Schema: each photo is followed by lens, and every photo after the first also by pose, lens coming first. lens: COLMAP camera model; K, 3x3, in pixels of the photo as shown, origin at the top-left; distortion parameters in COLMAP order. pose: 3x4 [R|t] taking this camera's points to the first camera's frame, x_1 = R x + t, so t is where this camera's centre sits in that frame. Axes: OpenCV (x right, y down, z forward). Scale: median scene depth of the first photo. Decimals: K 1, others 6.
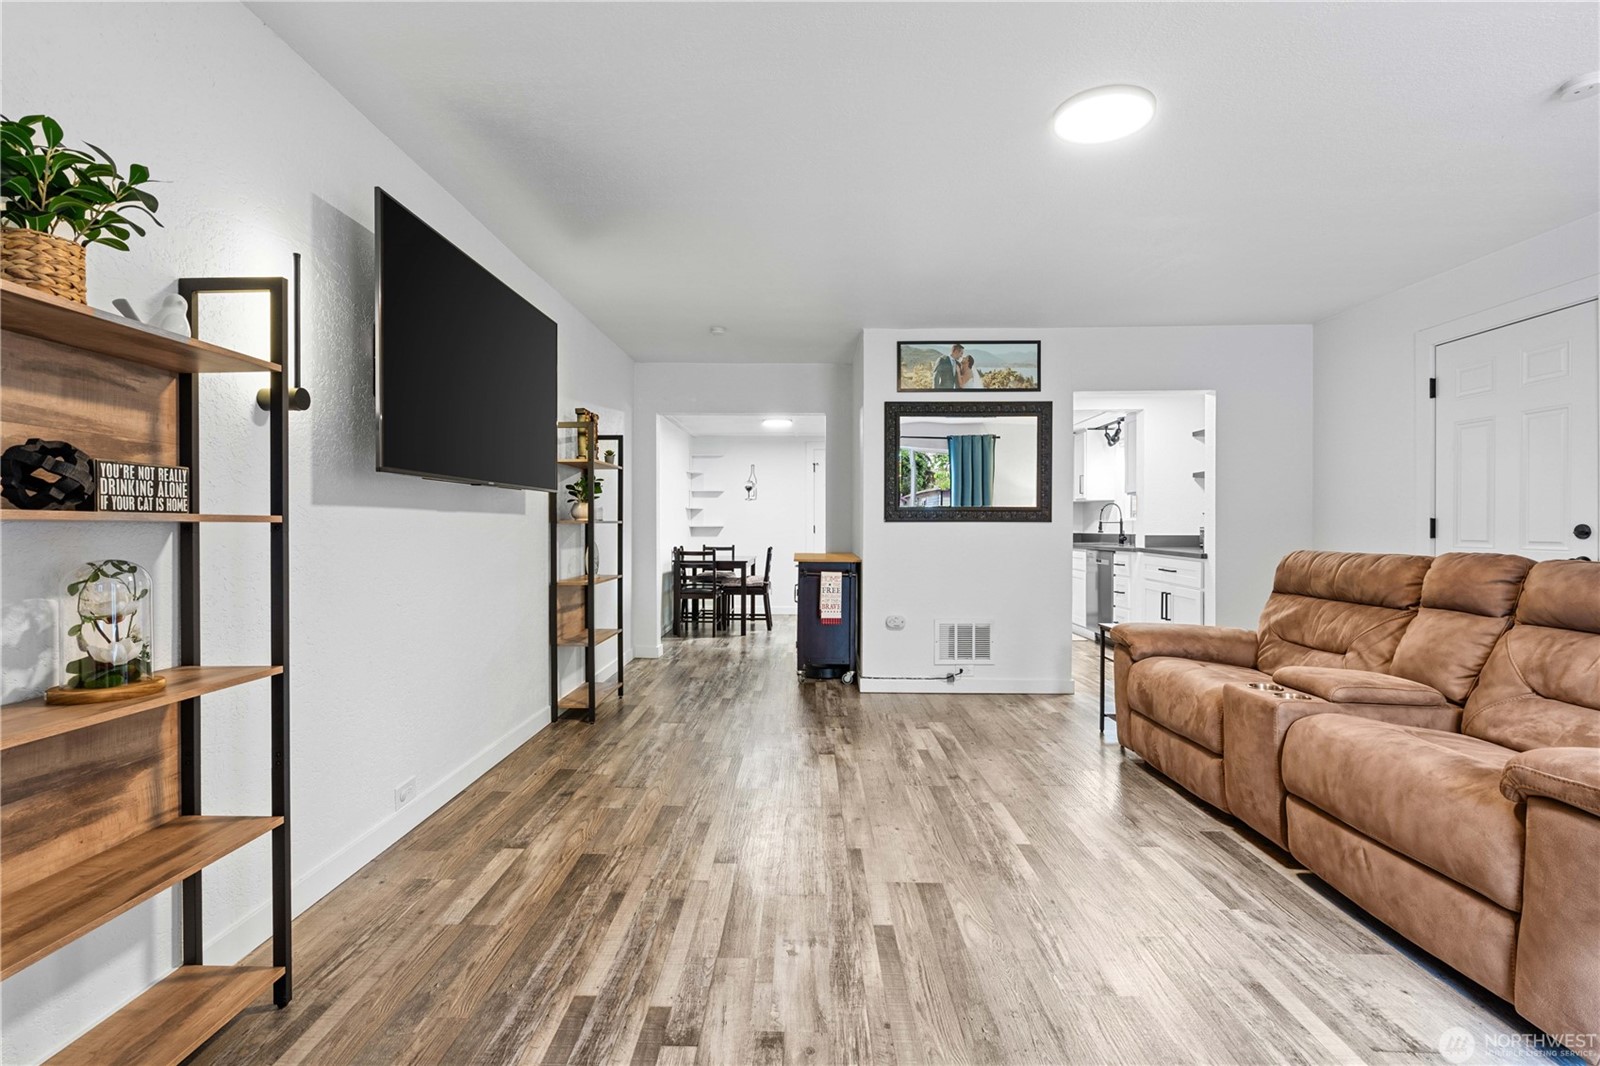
lens RADIAL K [[724.3, 0, 784.2], [0, 724.3, 533.0], [0, 0, 1]] dist [-0.003579, 0.000384]
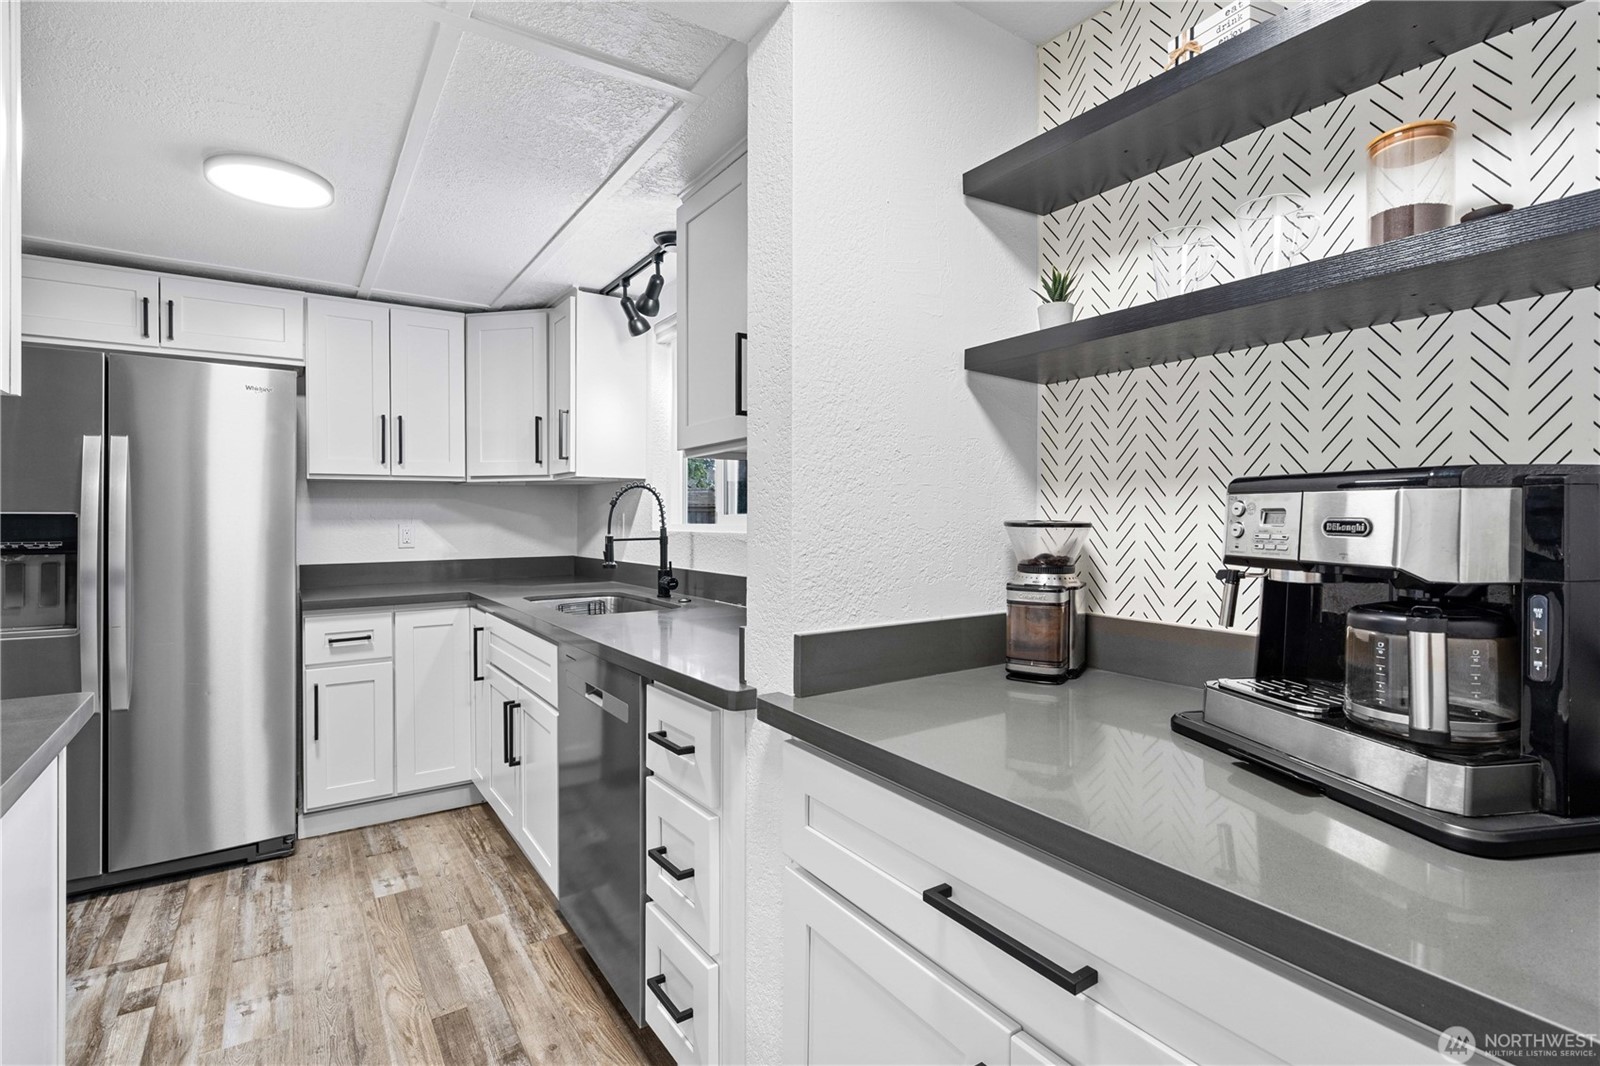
lens RADIAL K [[755.1, 0, 796.1], [0, 755.1, 517.2], [0, 0, 1]] dist [-0.007608, 0.001040]
pose [[0.808749, -0.000650, 0.588154, 0.735962], [0.006484, 0.999948, -0.007811, -0.054533], [-0.588118, 0.010131, 0.808711, 1.624708]]
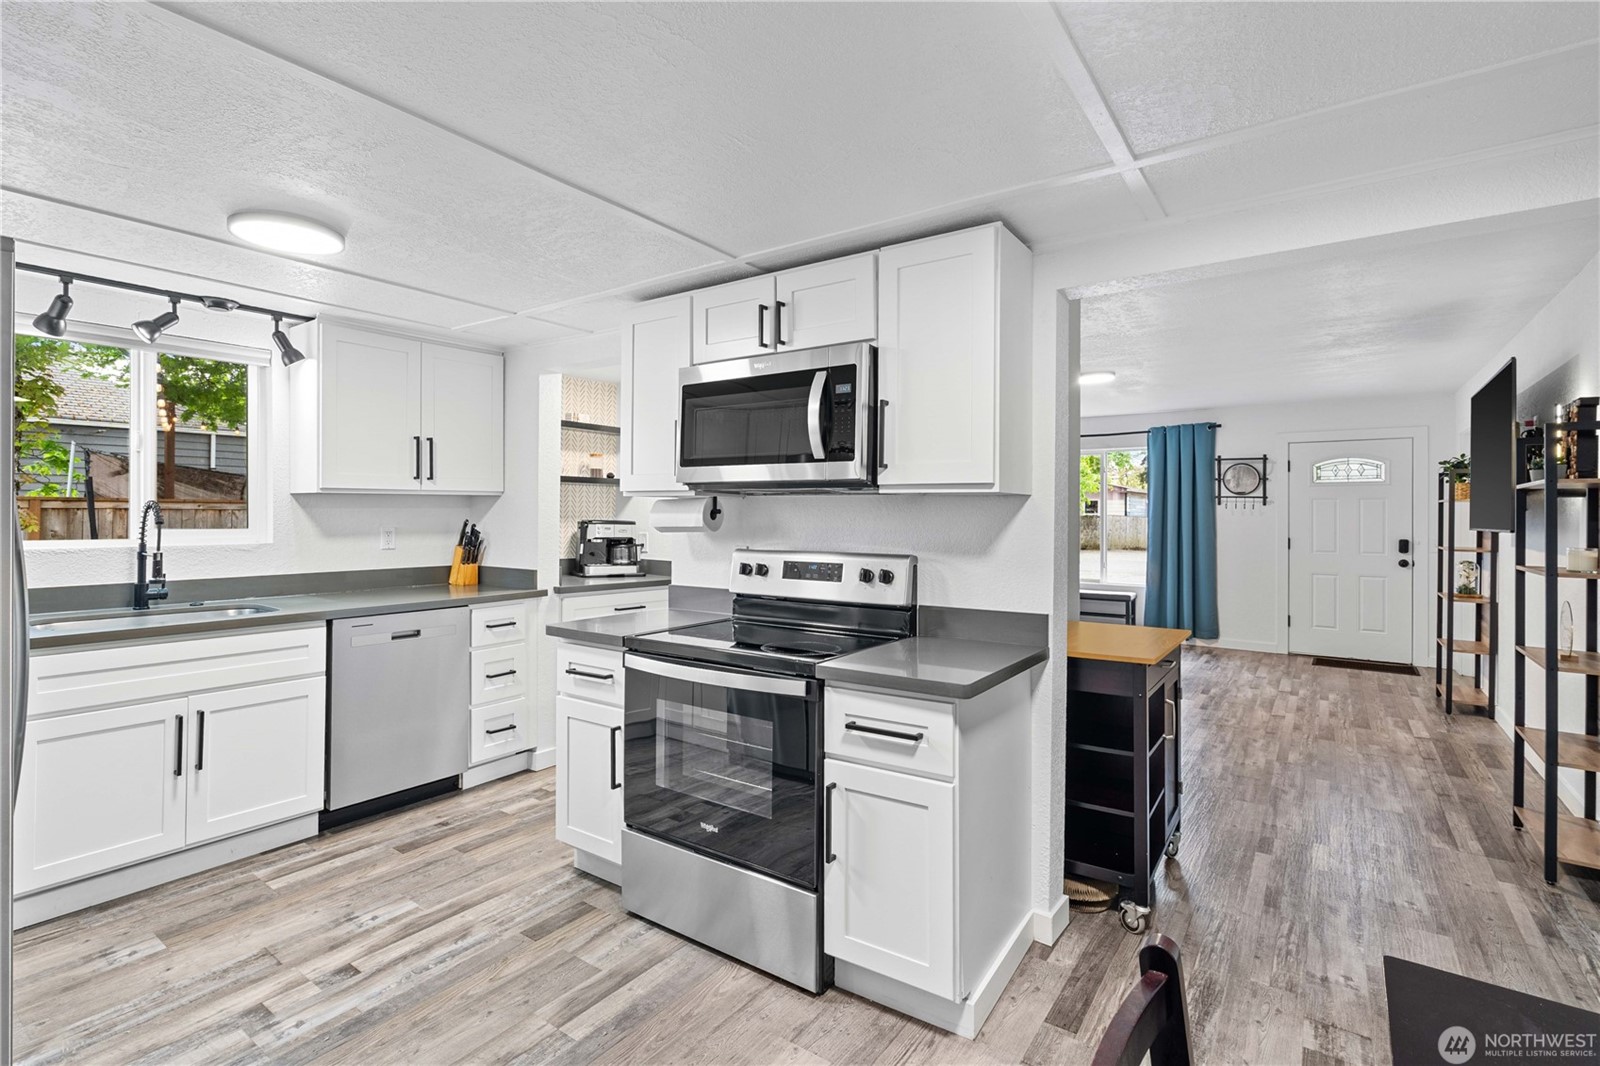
lens RADIAL K [[752.2, 0, 770.1], [0, 752.2, 511.2], [0, 0, 1]] dist [-0.001080, -0.000498]
pose [[-0.821718, -0.004611, 0.569875, -0.087005], [-0.003318, 0.999989, 0.003307, -0.099228], [-0.569884, 0.000826, -0.821724, 2.828006]]
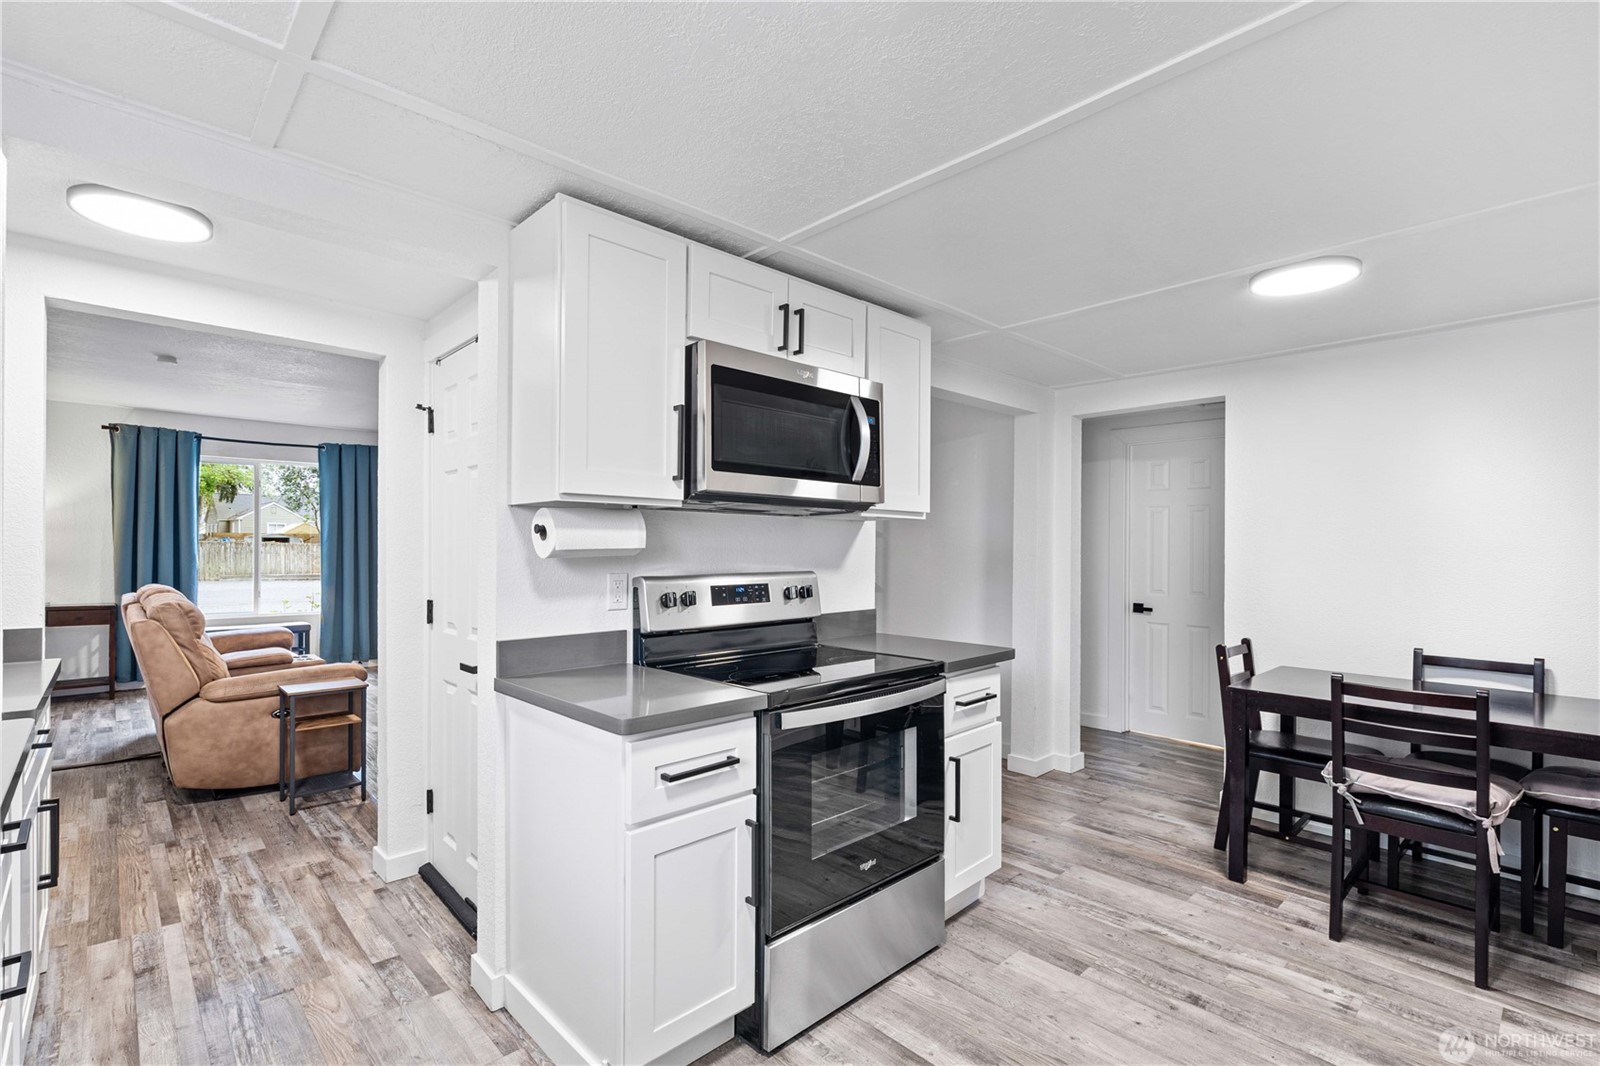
lens RADIAL K [[736.7, 0, 781.9], [0, 736.7, 548.8], [0, 0, 1]] dist [0.003293, 0.000653]
pose [[-0.711418, -0.003147, -0.702762, 0.944943], [-0.013544, 0.999866, 0.009233, -0.083580], [0.702638, 0.016087, -0.711365, 2.677480]]
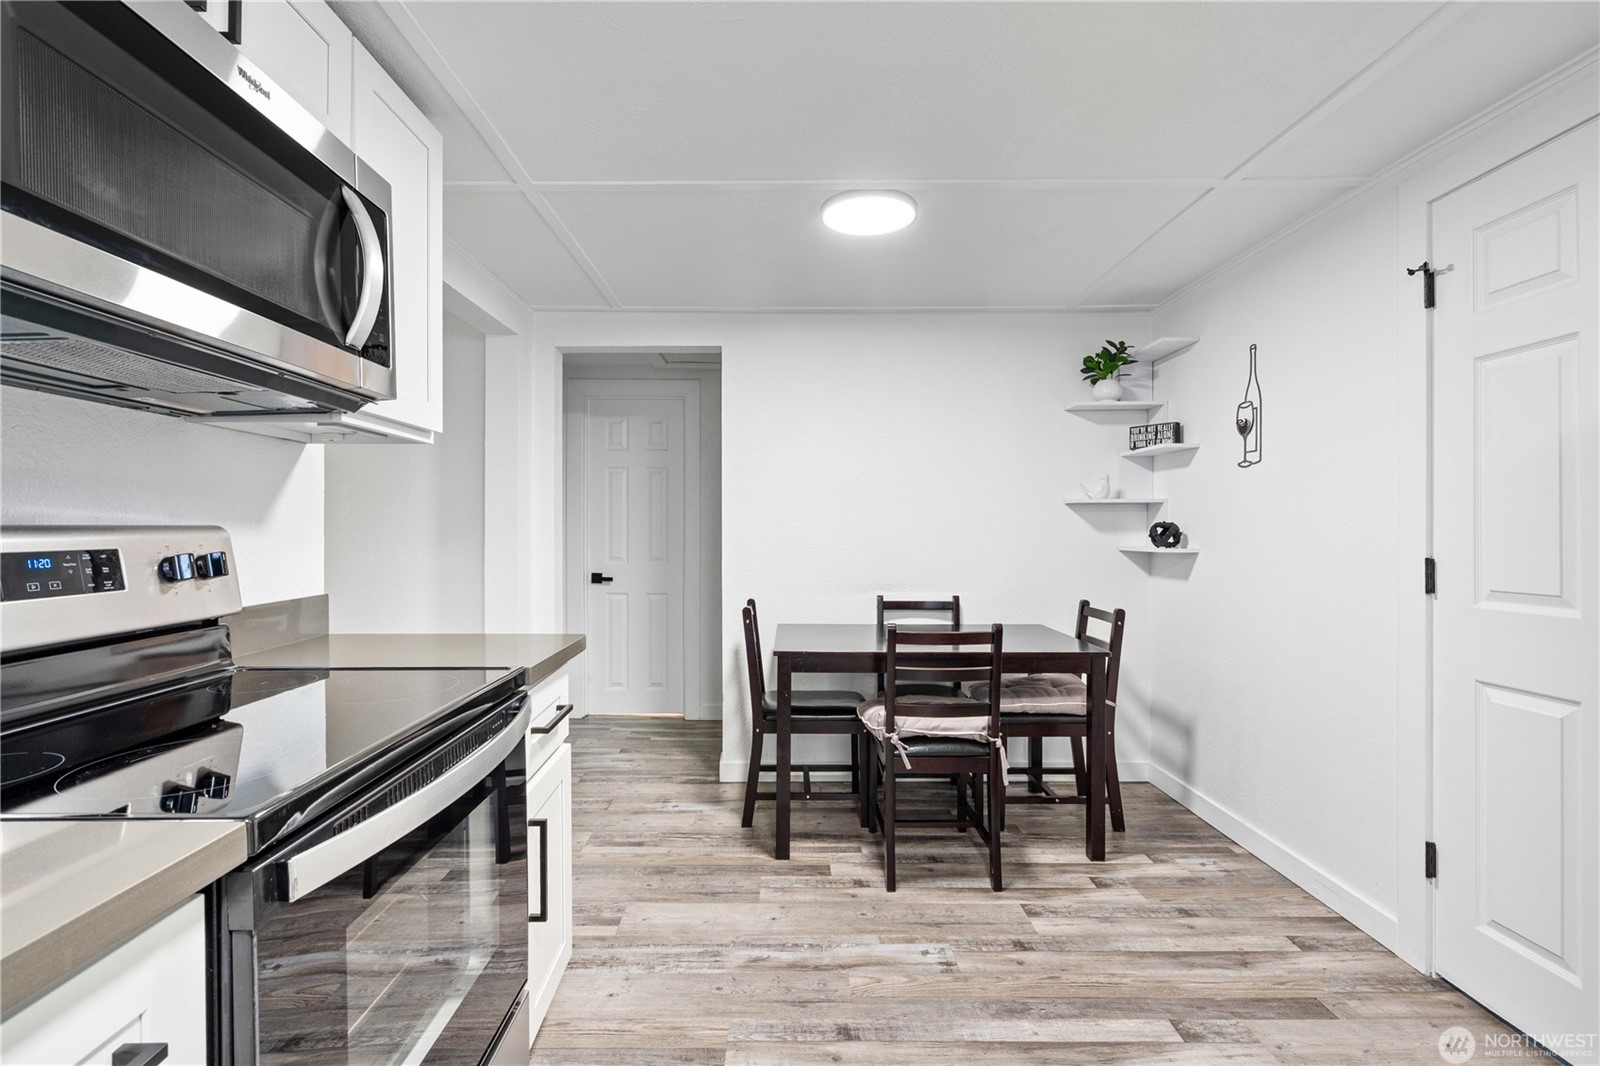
lens RADIAL K [[749.6, 0, 780.7], [0, 749.6, 534.9], [0, 0, 1]] dist [-0.000911, 0.000106]
pose [[0.031699, 0.006330, -0.999477, 0.756078], [-0.009876, 0.999933, 0.006019, -0.048018], [0.999449, 0.009680, 0.031759, 2.389315]]
